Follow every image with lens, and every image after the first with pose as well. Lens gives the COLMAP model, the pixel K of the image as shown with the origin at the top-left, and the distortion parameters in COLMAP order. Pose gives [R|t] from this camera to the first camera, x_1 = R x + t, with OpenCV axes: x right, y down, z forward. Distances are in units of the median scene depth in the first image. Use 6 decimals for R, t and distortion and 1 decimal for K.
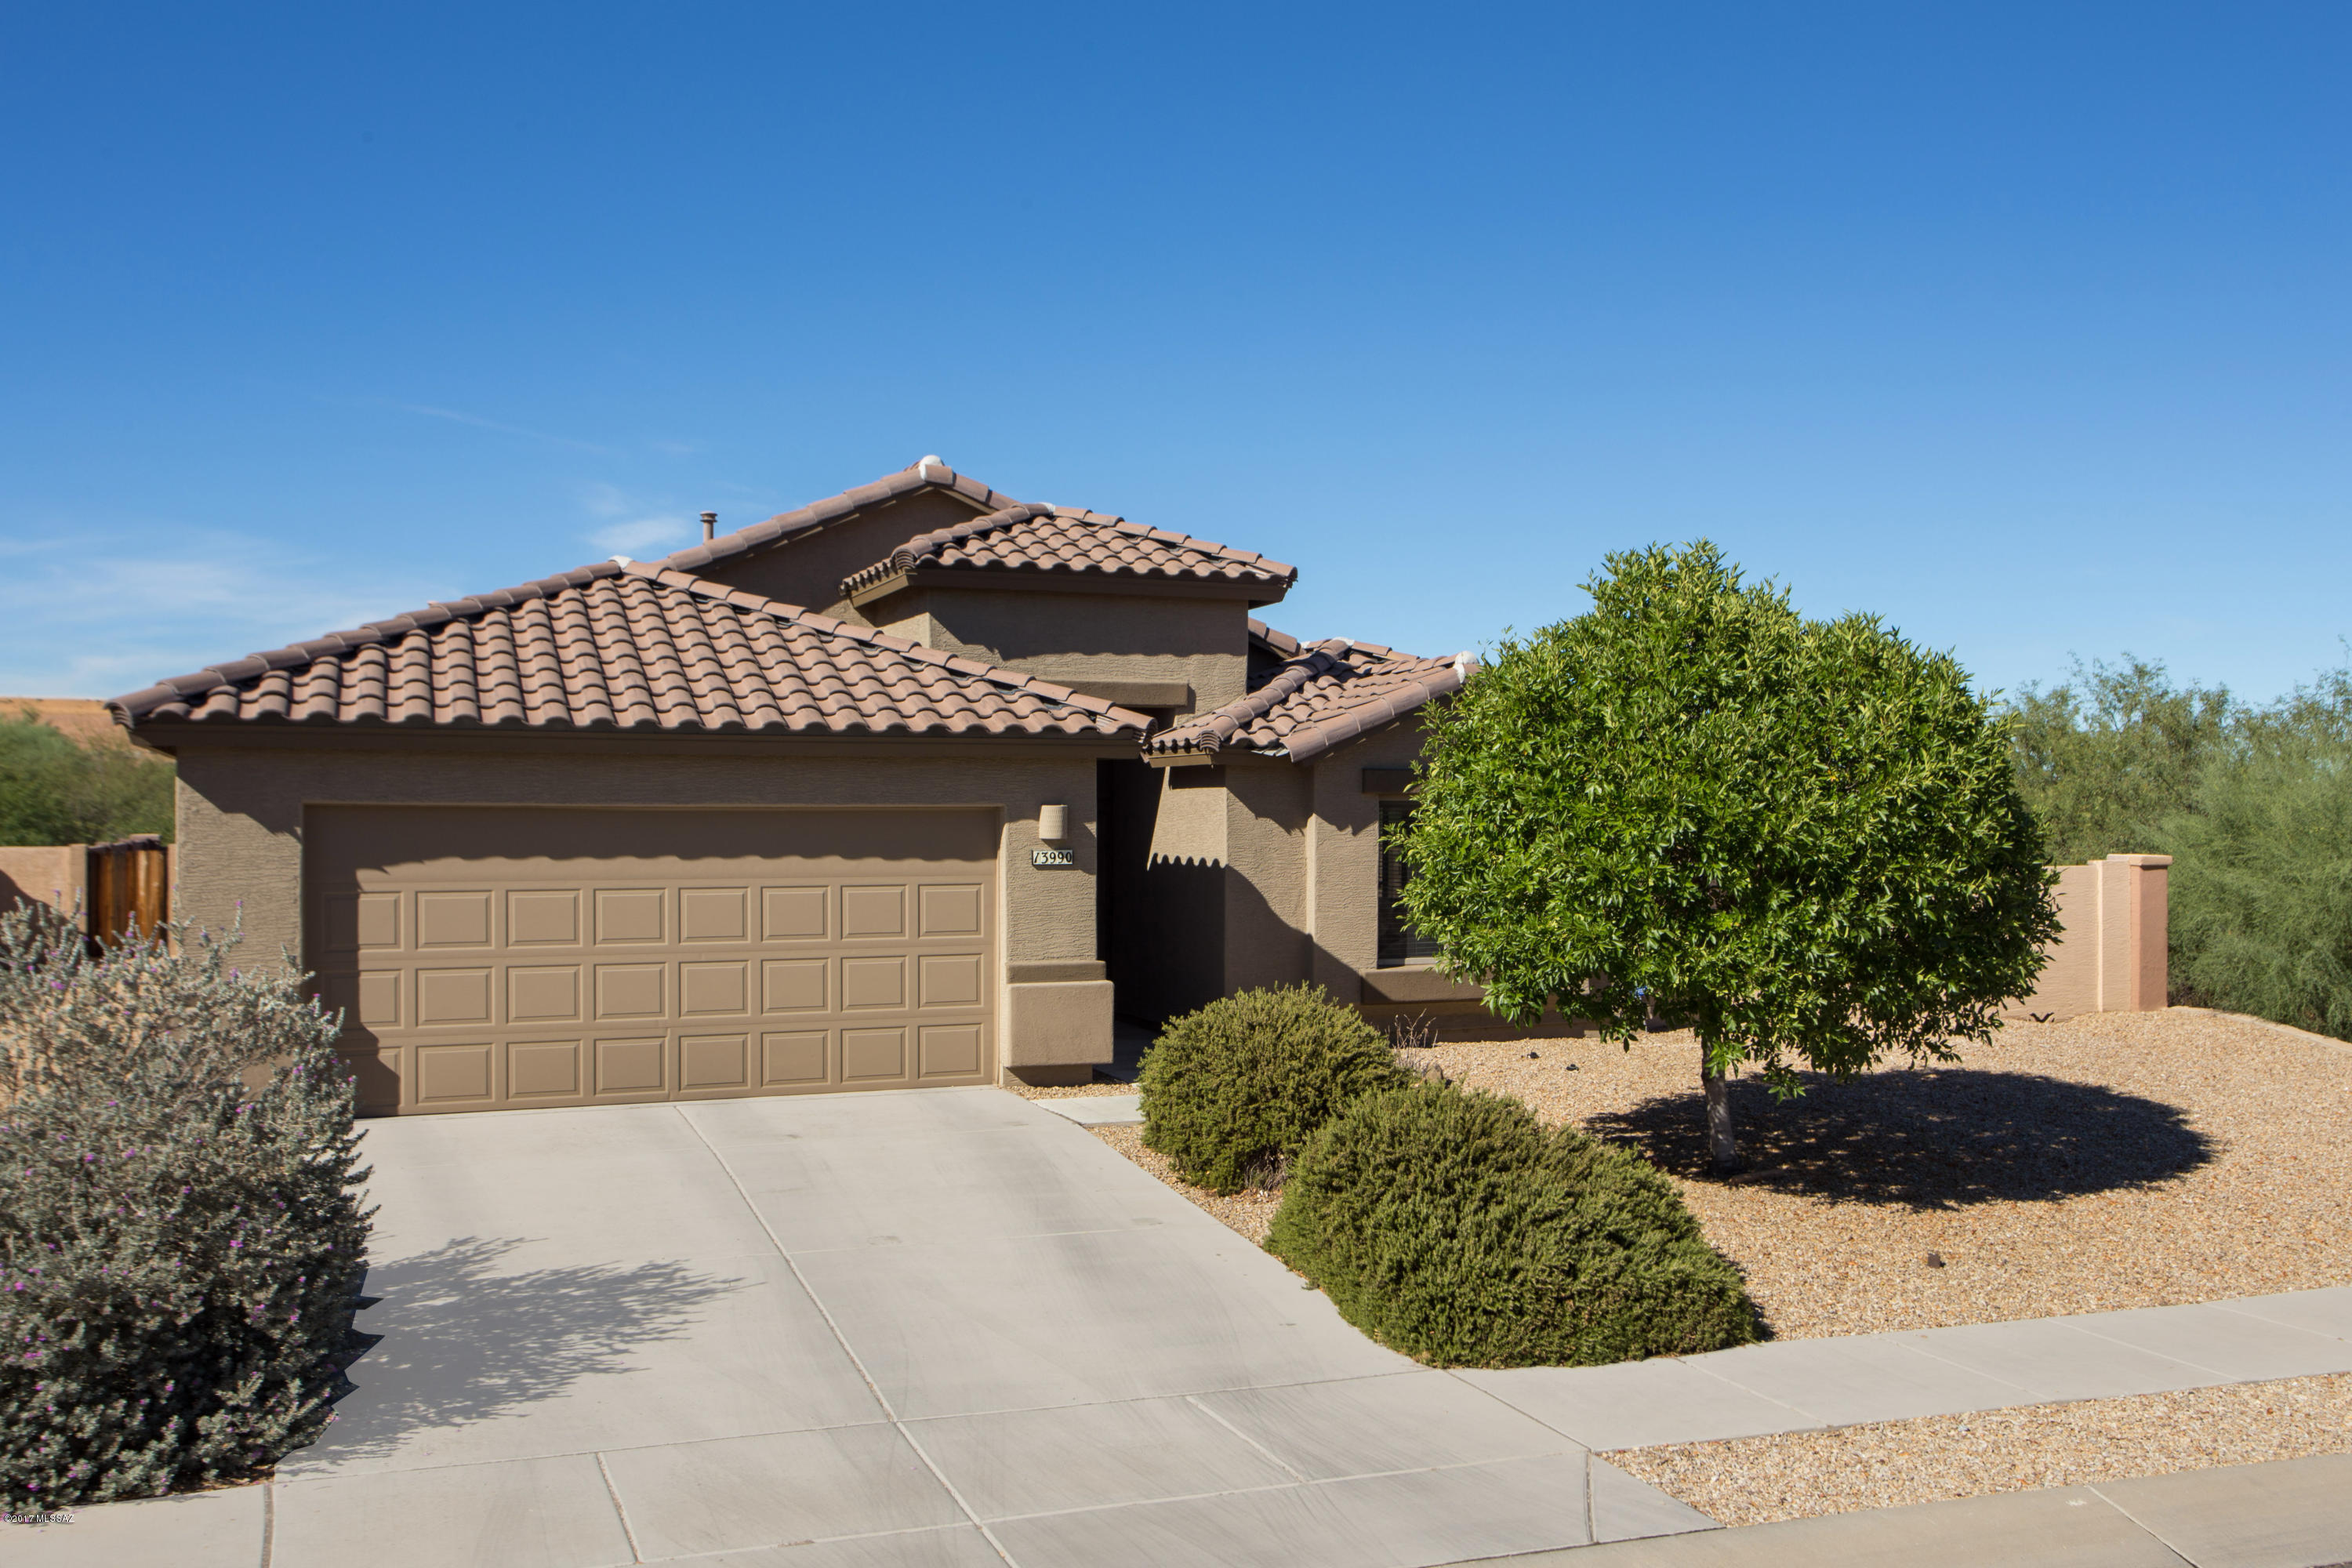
lens RADIAL K [[2051.2, 0, 1187.7], [0, 2051.2, 784.9], [0, 0, 1]] dist [-0.014008, 0.083770]
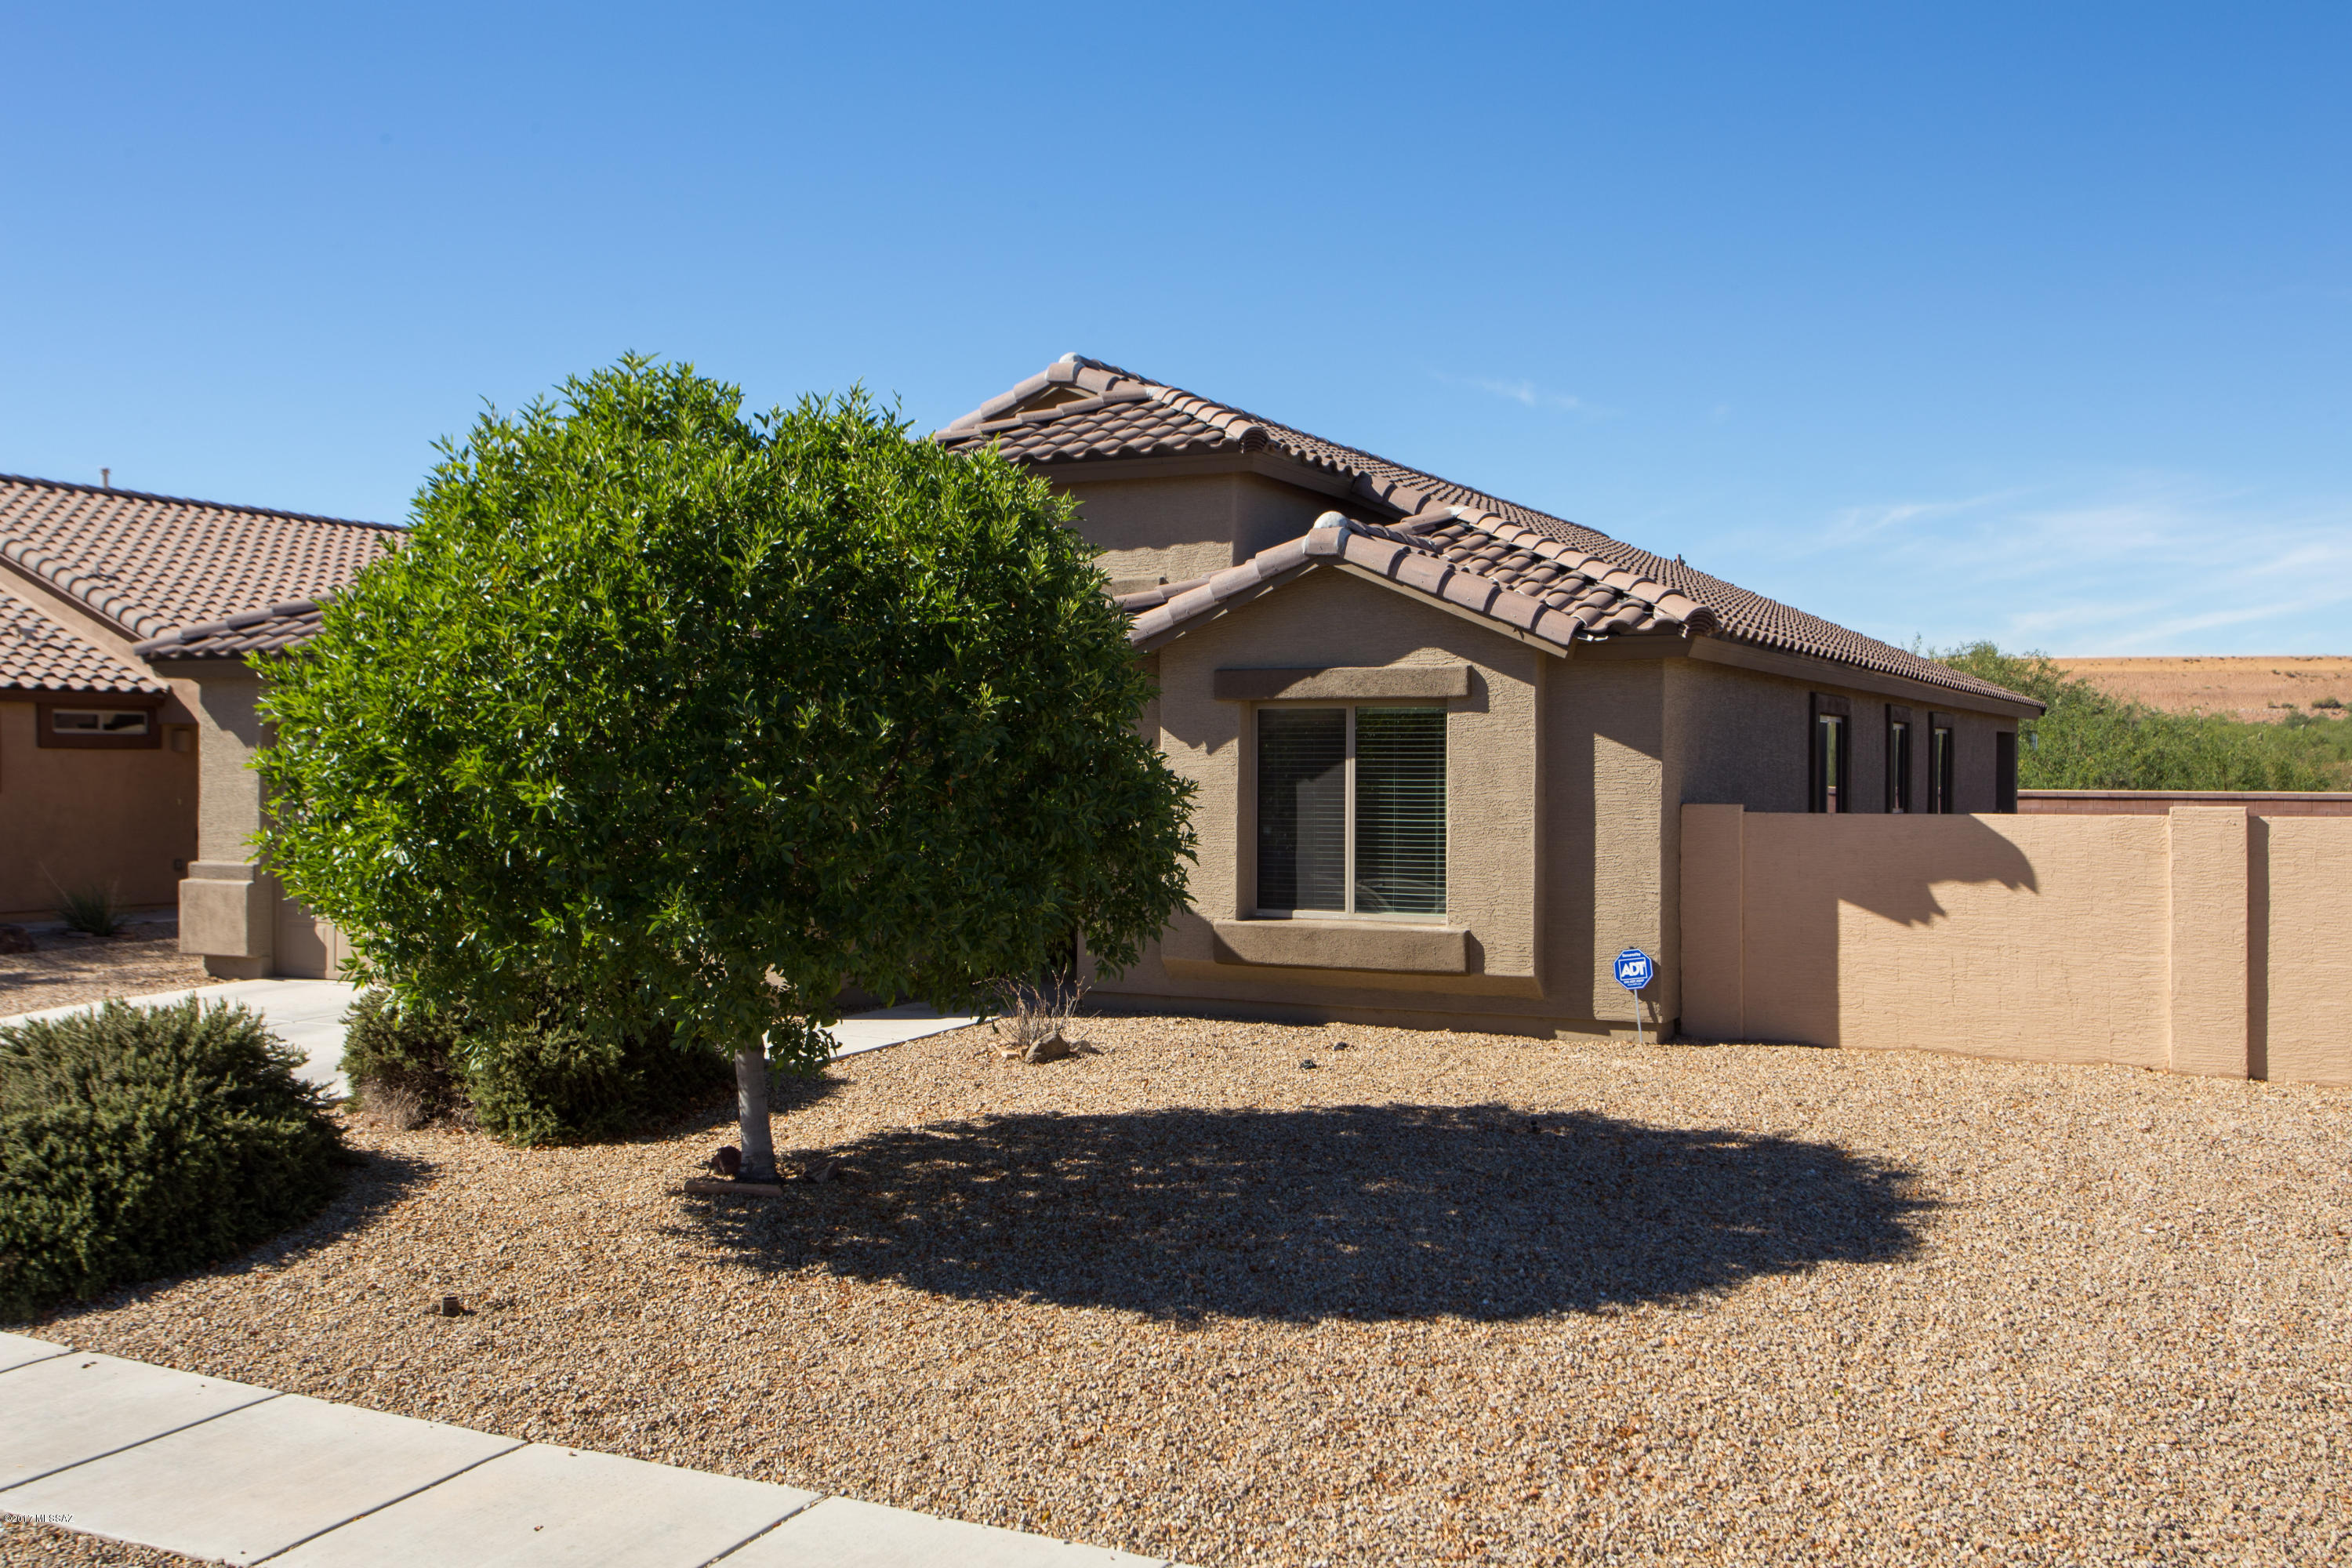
lens RADIAL K [[2170.0, 0, 1176.4], [0, 2170.0, 784.0], [0, 0, 1]] dist [0.019080, 0.000000]
pose [[0.648453, 0.008461, -0.761207, 0.912878], [0.007203, 0.999825, 0.017249, 0.027603], [0.761220, -0.016668, 0.648279, 0.550649]]
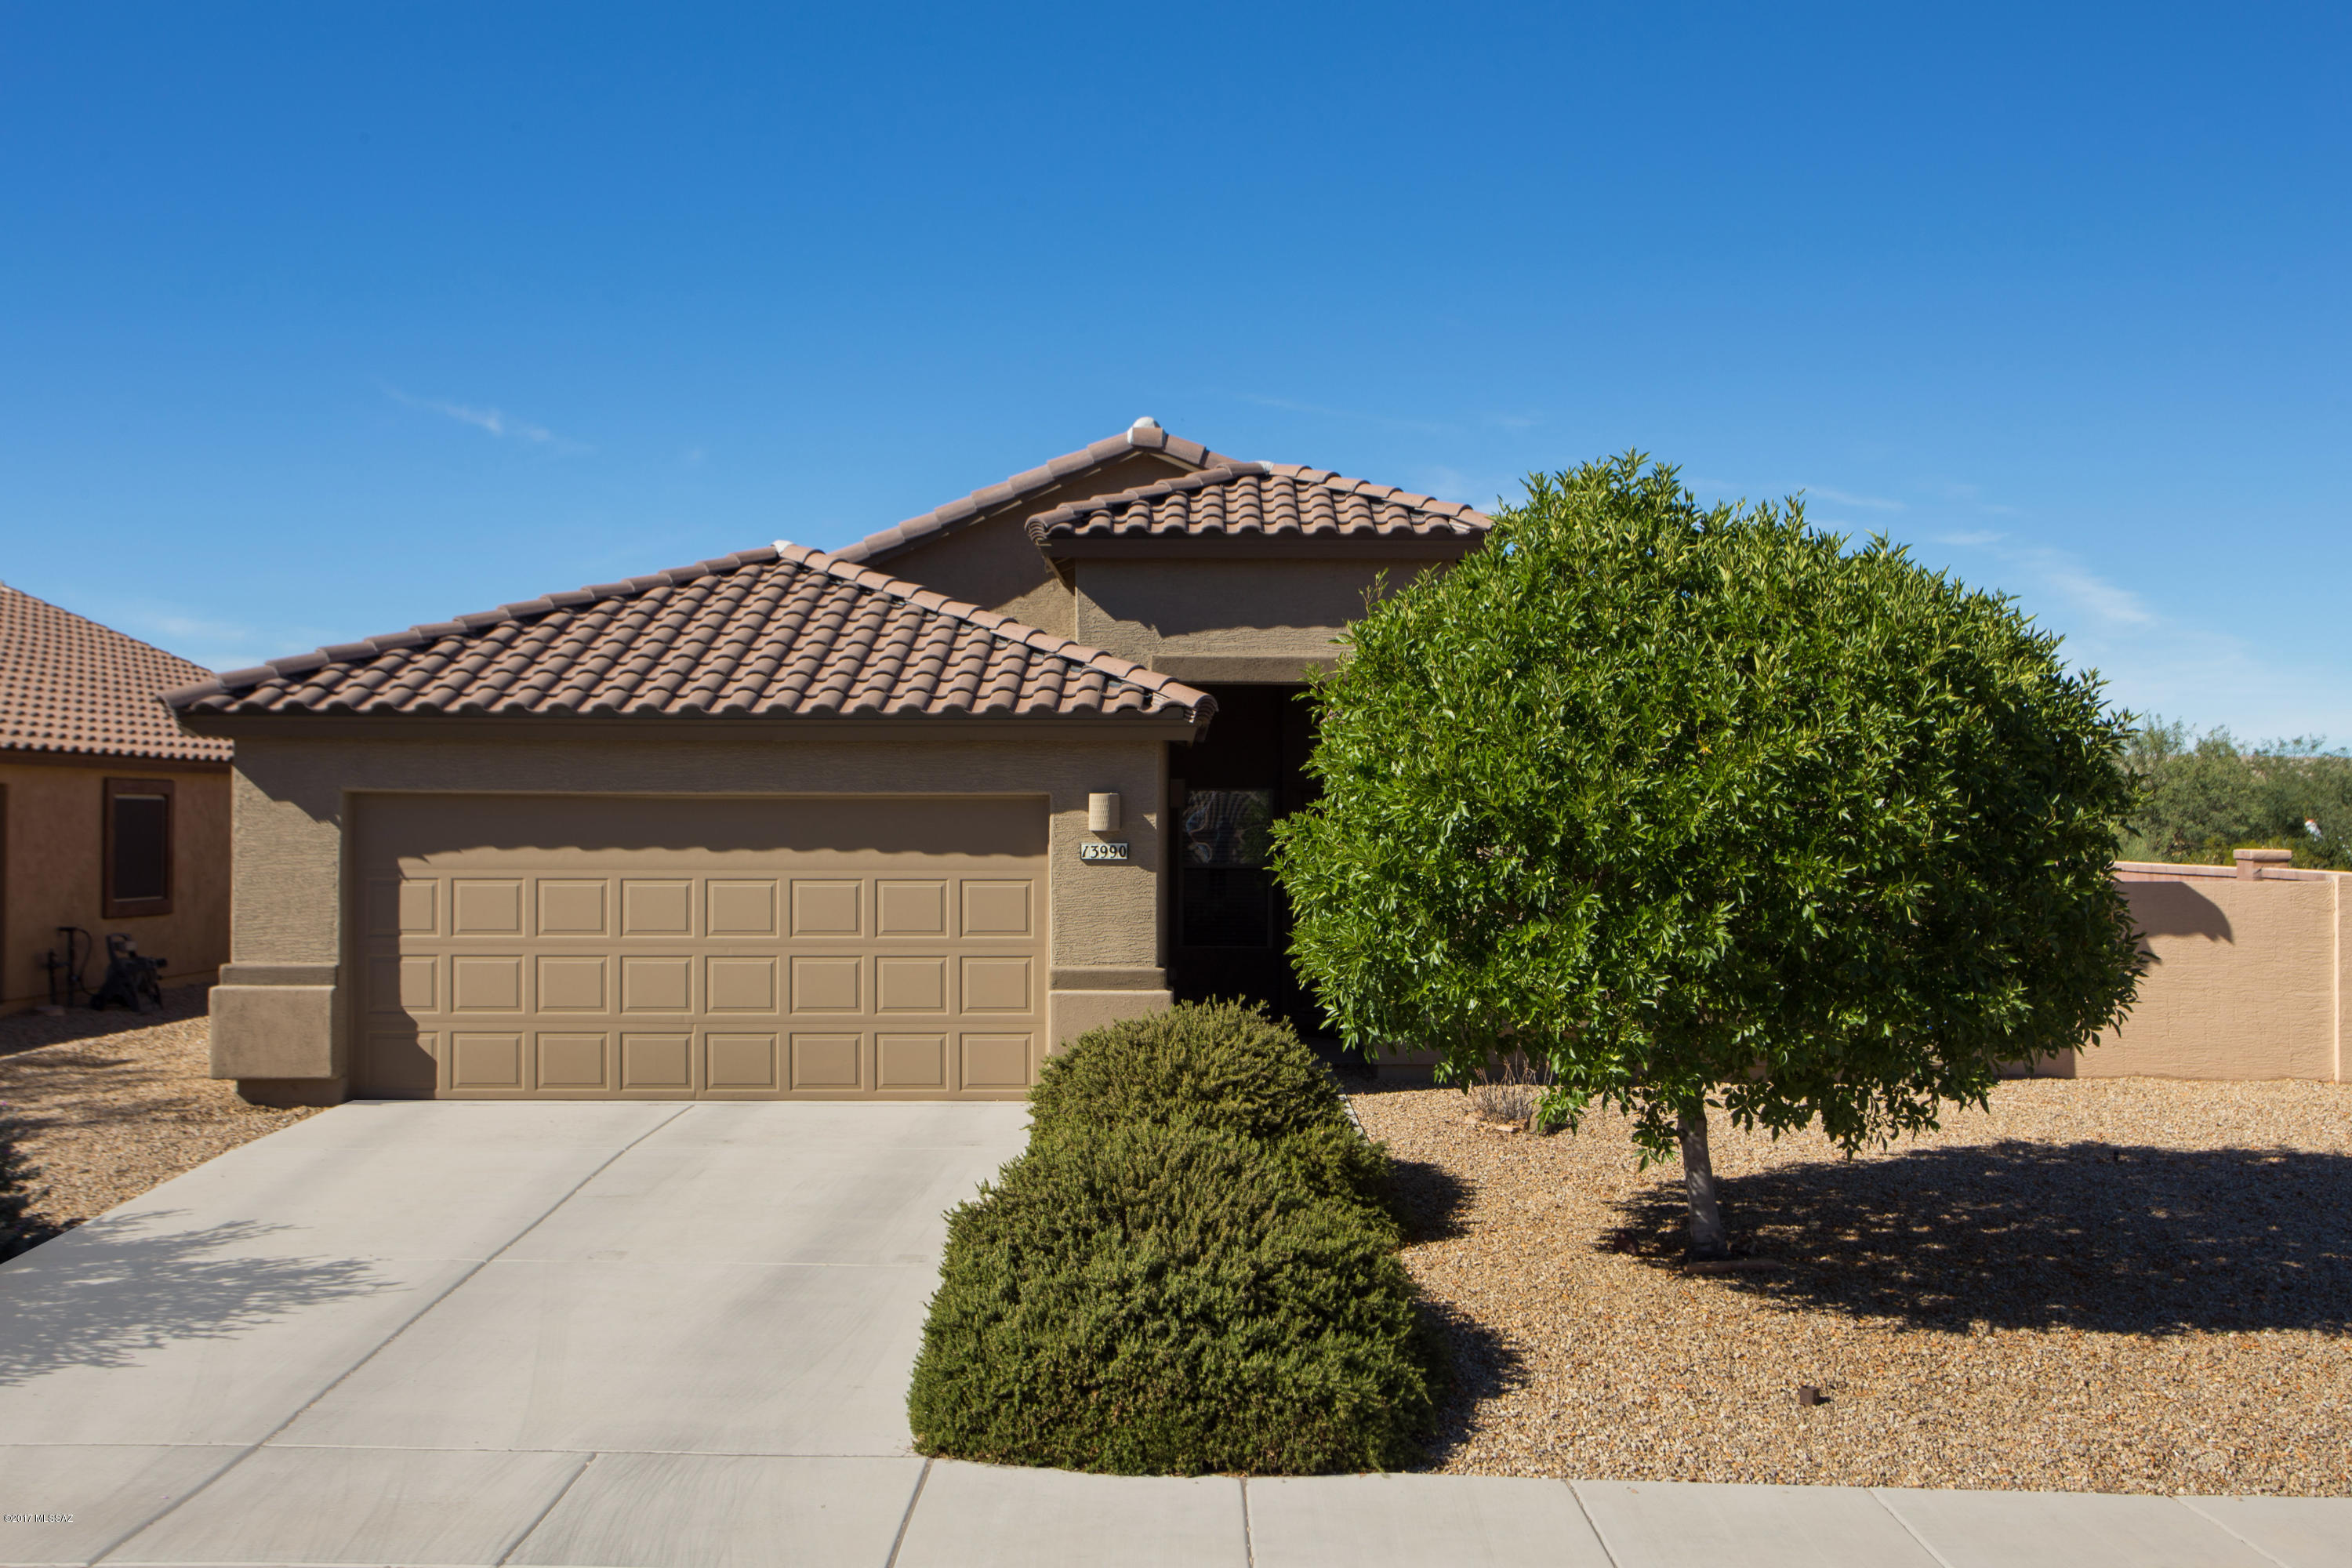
lens RADIAL K [[2170.0, 0, 1192.4], [0, 2170.0, 790.4], [0, 0, 1]] dist [0.019080, 0.000000]
pose [[0.923321, -0.003126, -0.384015, 0.373154], [0.003156, 0.999995, -0.000551, 0.010129], [0.384015, -0.000703, 0.923327, 0.150541]]
